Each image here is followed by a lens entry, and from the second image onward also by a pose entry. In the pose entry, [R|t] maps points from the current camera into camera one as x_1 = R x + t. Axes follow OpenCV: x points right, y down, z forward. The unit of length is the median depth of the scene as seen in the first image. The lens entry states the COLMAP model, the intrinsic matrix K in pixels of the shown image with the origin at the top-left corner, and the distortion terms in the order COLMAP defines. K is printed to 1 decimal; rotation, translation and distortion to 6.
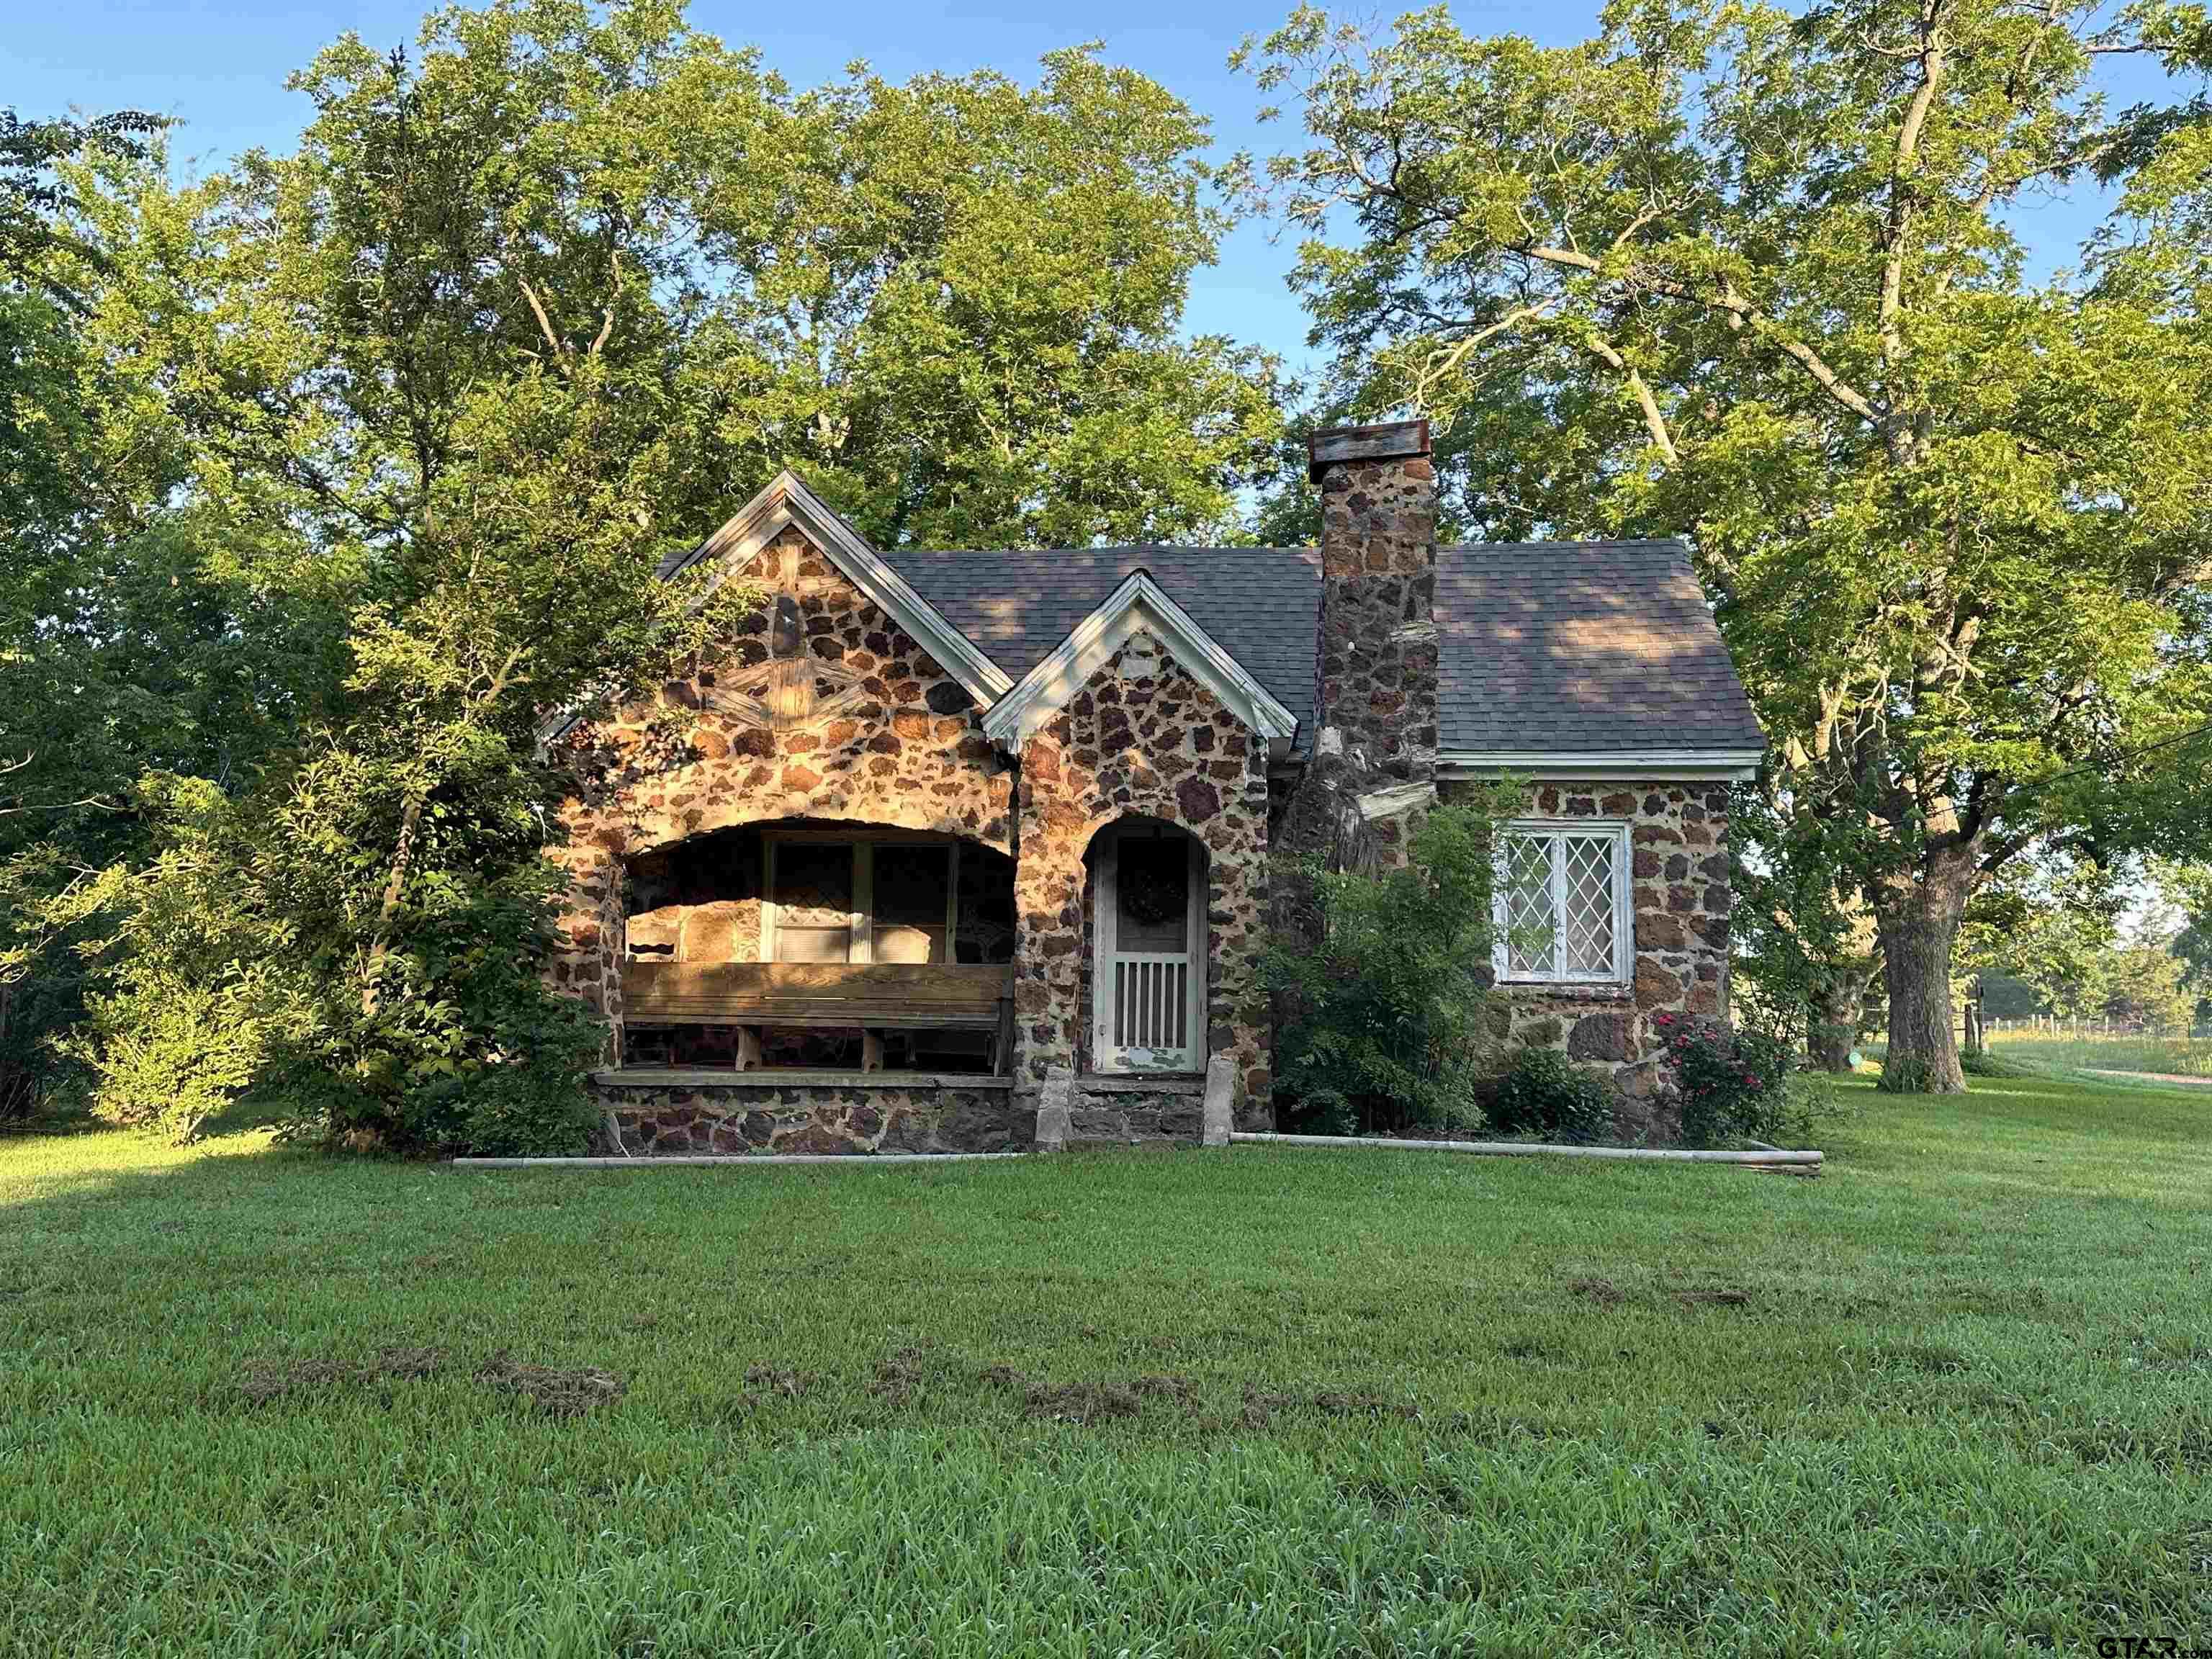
lens RADIAL K [[1805.0, 0, 1101.1], [0, 1805.0, 841.0], [0, 0, 1]] dist [0.036573, -0.003599]
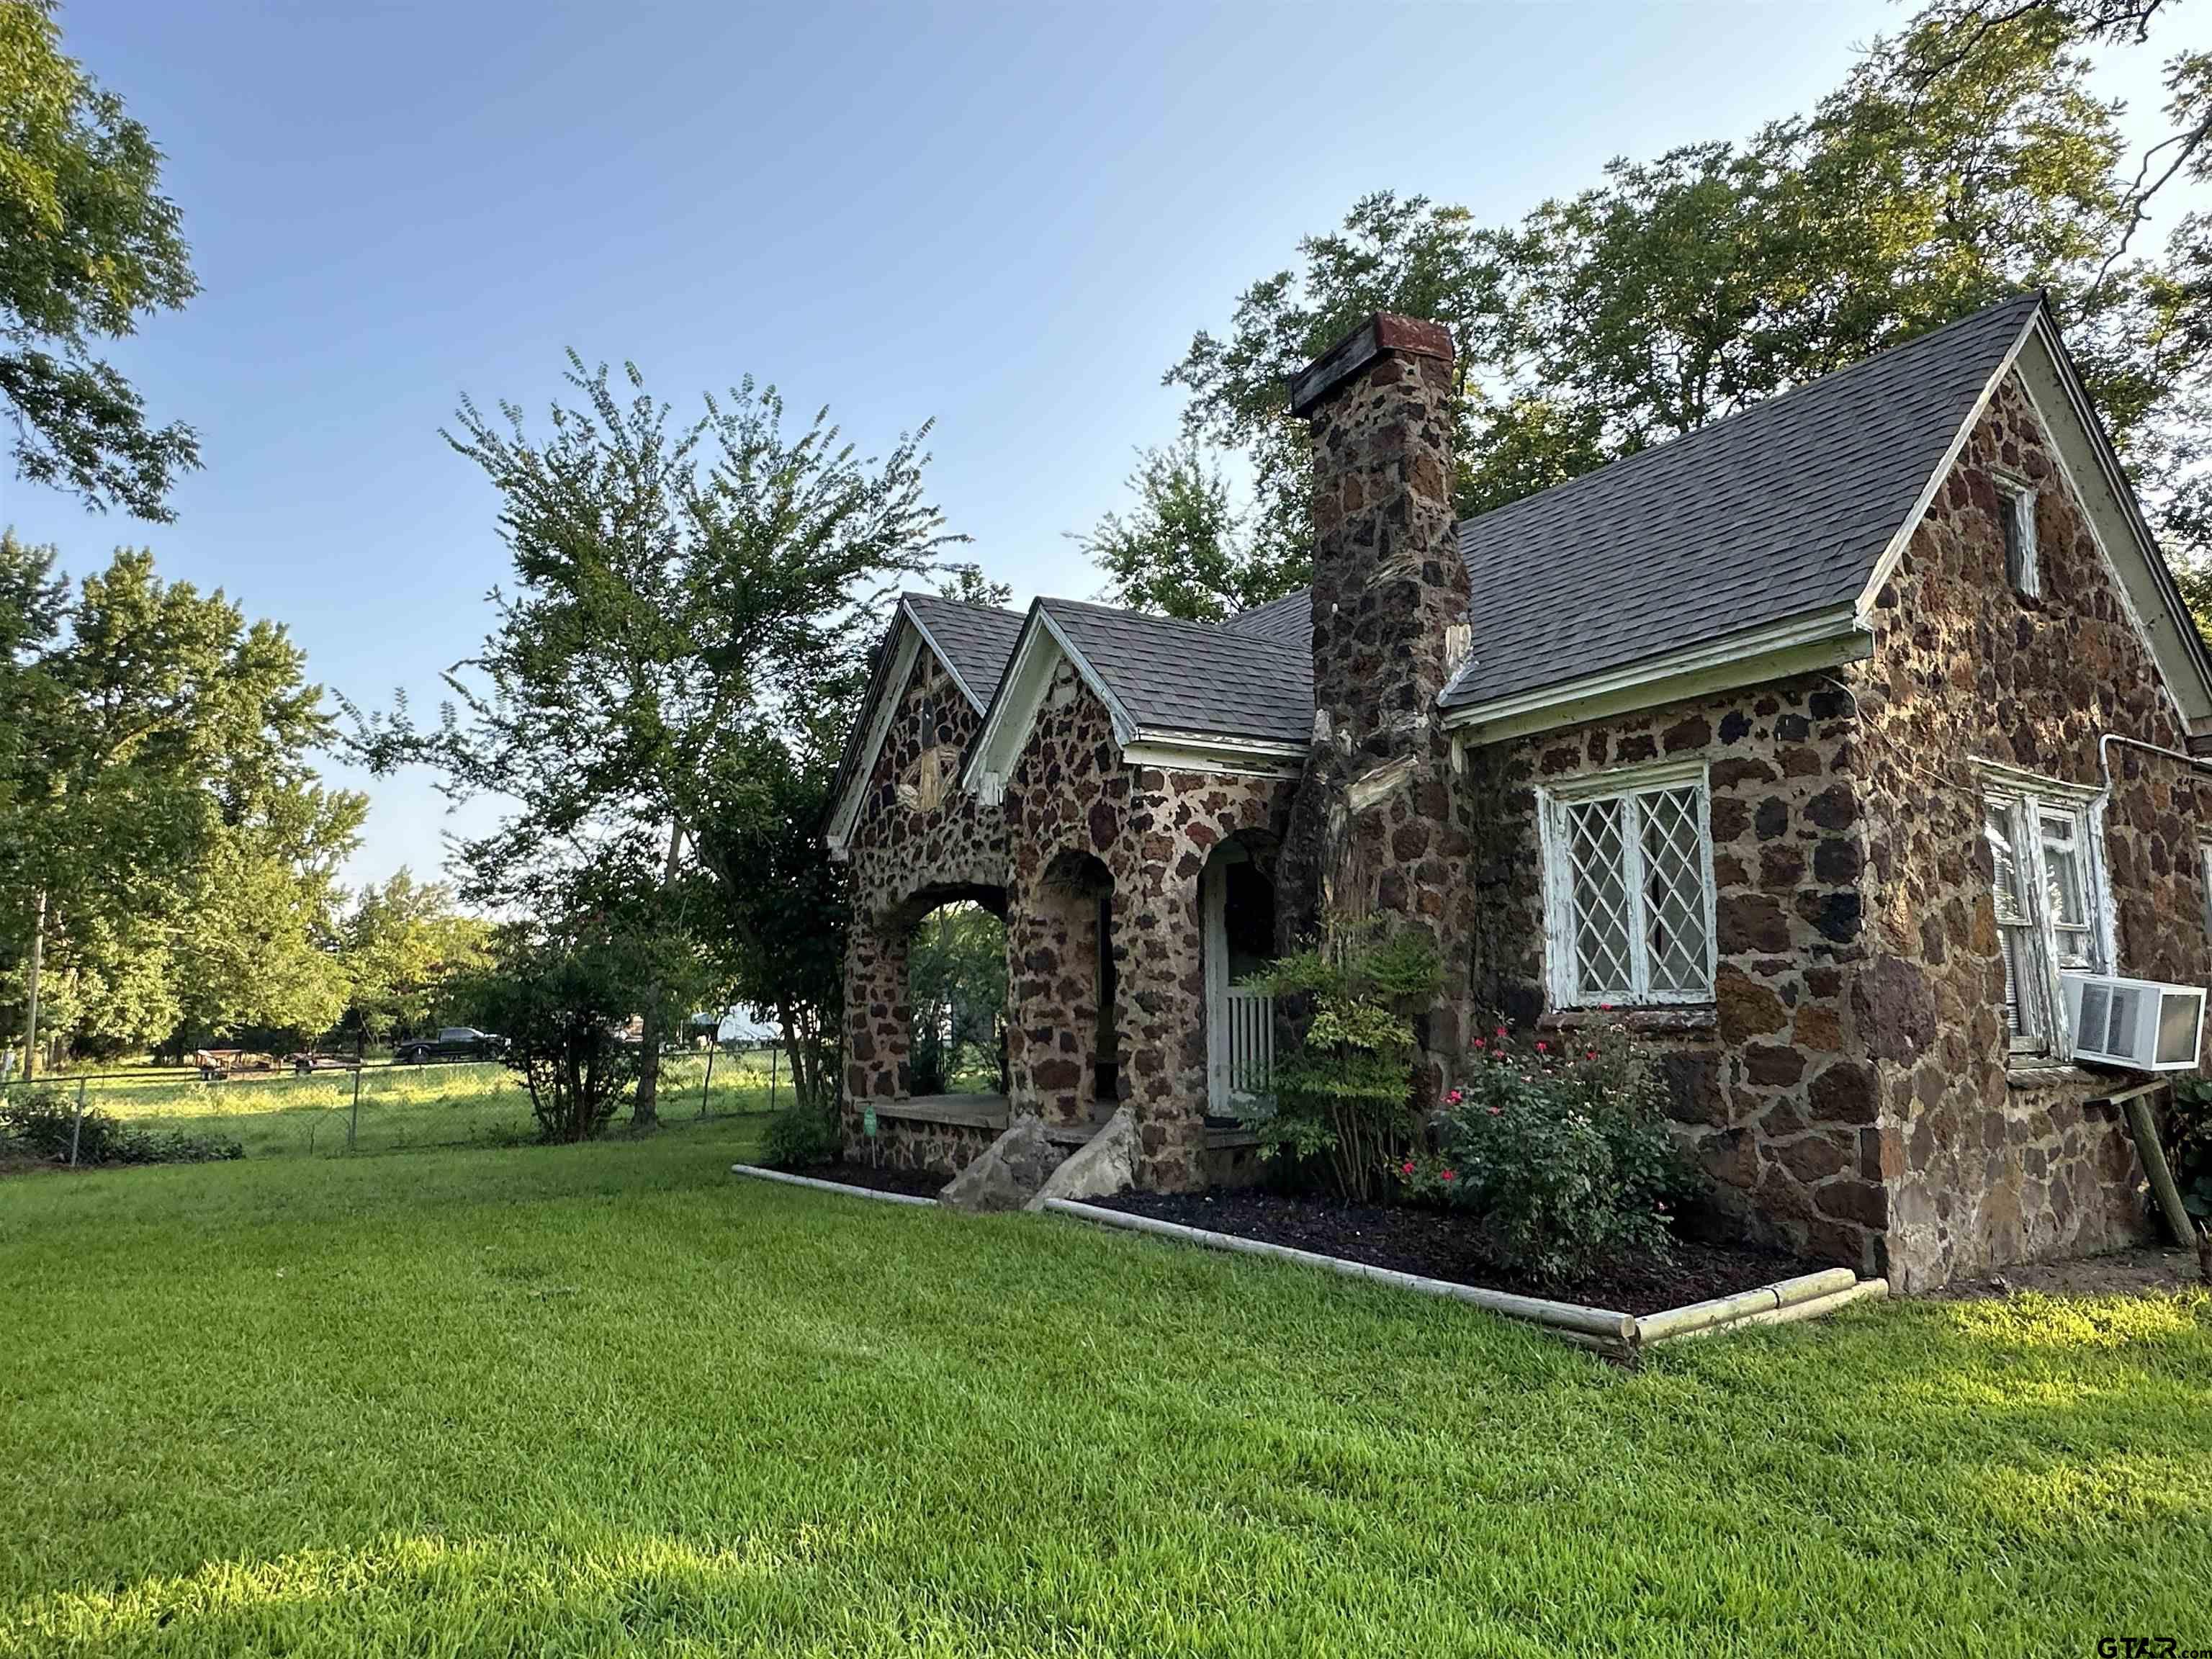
lens RADIAL K [[1354.5, 0, 1101.0], [0, 1354.5, 832.3], [0, 0, 1]] dist [-0.007994, -0.000414]
pose [[0.616914, -0.129790, -0.776255, 0.544052], [0.100024, 0.991240, -0.086243, 0.037087], [0.780649, -0.024440, 0.624492, 0.527168]]
